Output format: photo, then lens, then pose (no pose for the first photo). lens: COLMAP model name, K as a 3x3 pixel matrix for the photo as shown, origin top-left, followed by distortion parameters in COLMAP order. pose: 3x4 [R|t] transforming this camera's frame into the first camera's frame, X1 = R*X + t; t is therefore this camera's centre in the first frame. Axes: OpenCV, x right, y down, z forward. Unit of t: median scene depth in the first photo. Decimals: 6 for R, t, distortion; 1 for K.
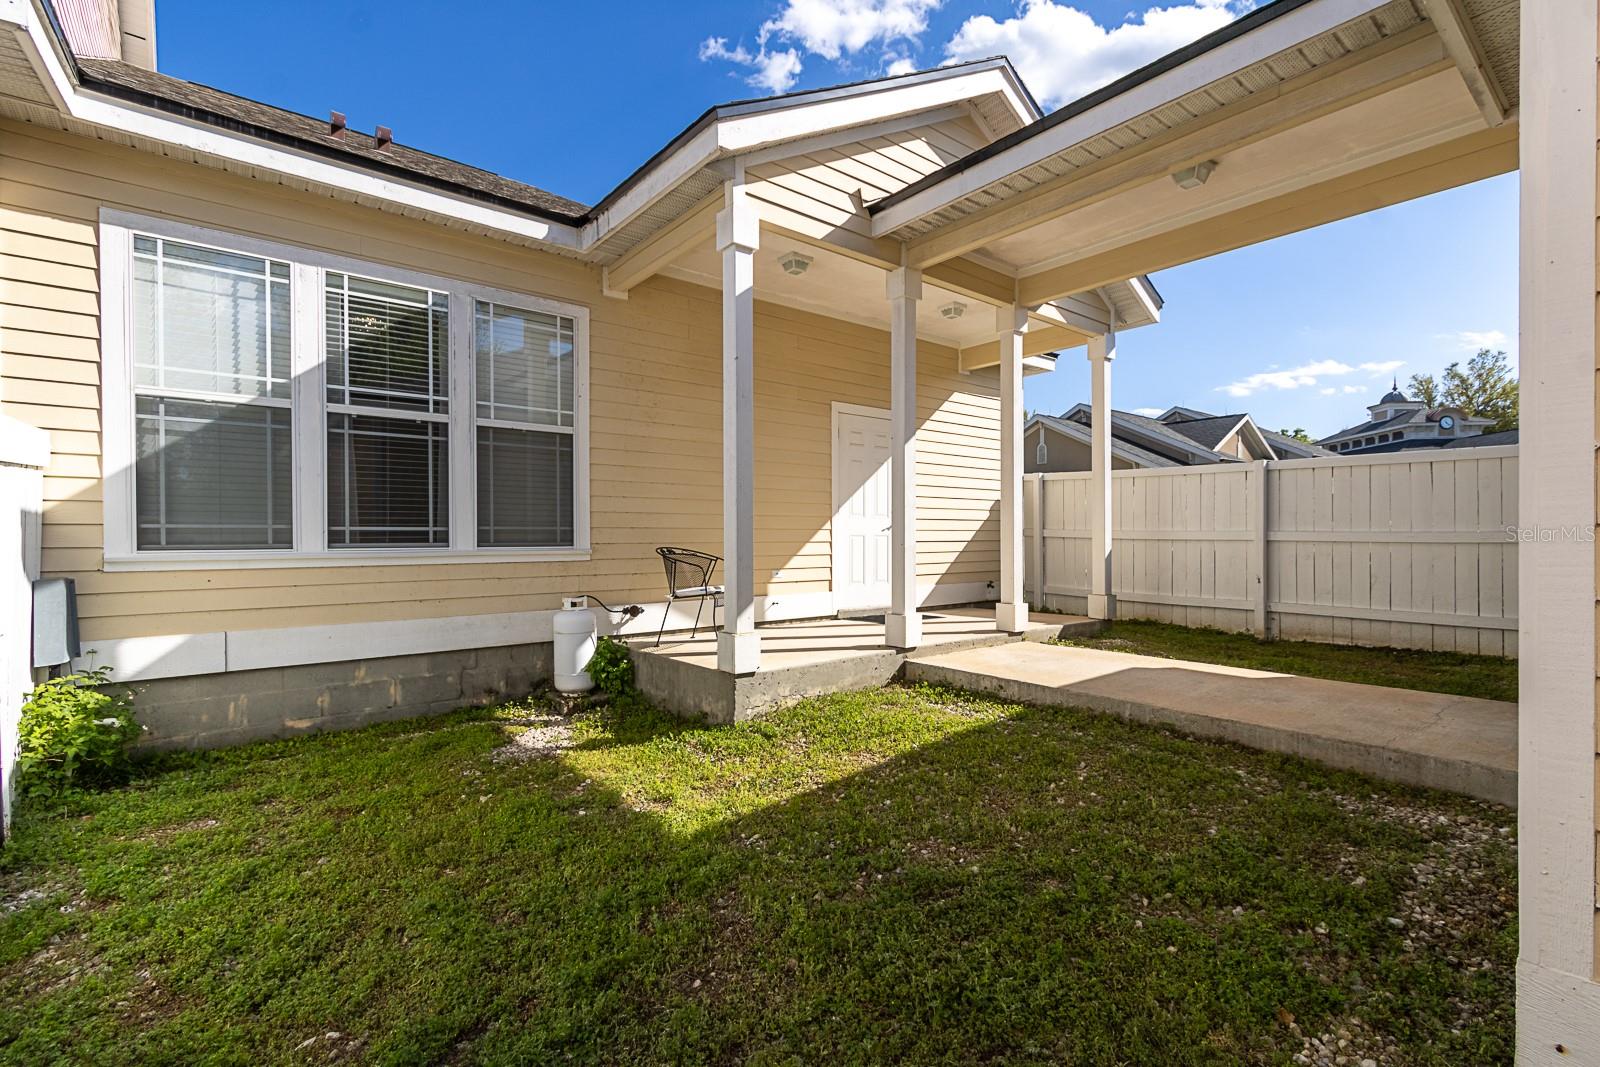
lens RADIAL K [[737.2, 0, 814.9], [0, 737.2, 537.2], [0, 0, 1]] dist [0.005690, -0.001905]
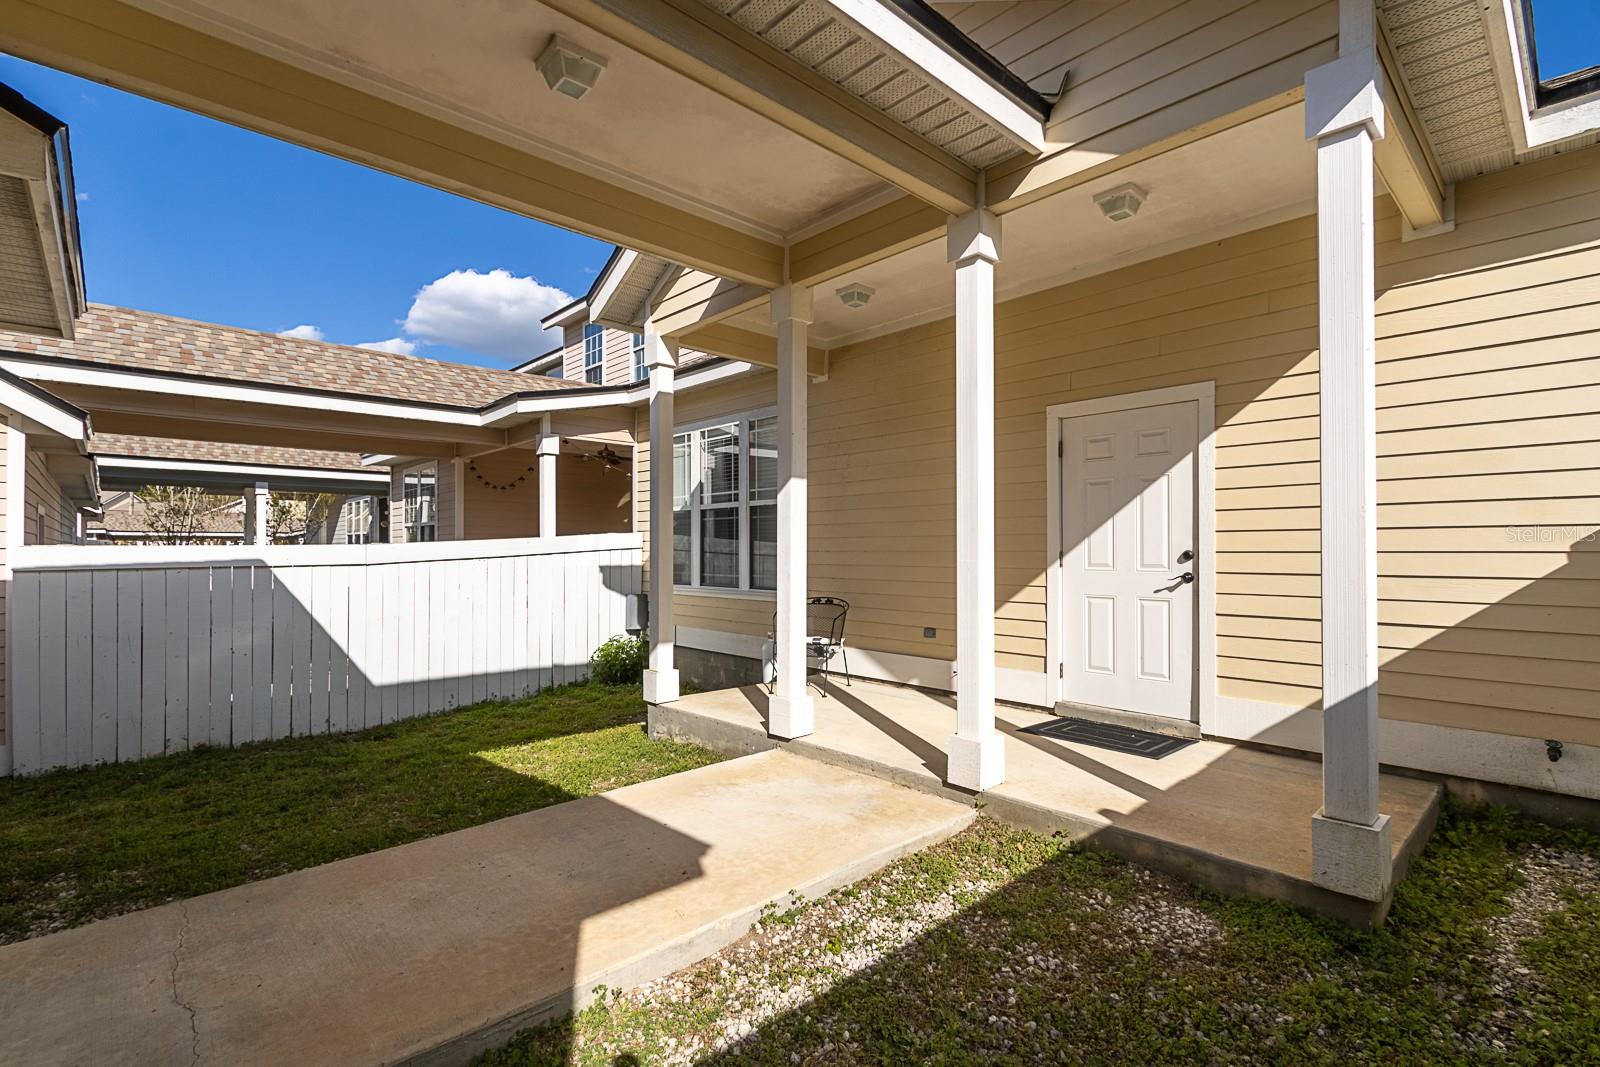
lens RADIAL K [[737.2, 0, 798.5], [0, 737.2, 536.5], [0, 0, 1]] dist [0.005690, -0.001905]
pose [[0.057520, -0.019469, -0.998155, 1.052860], [-0.001374, 0.999807, -0.019580, -0.064920], [0.998343, 0.002498, 0.057482, 1.050579]]
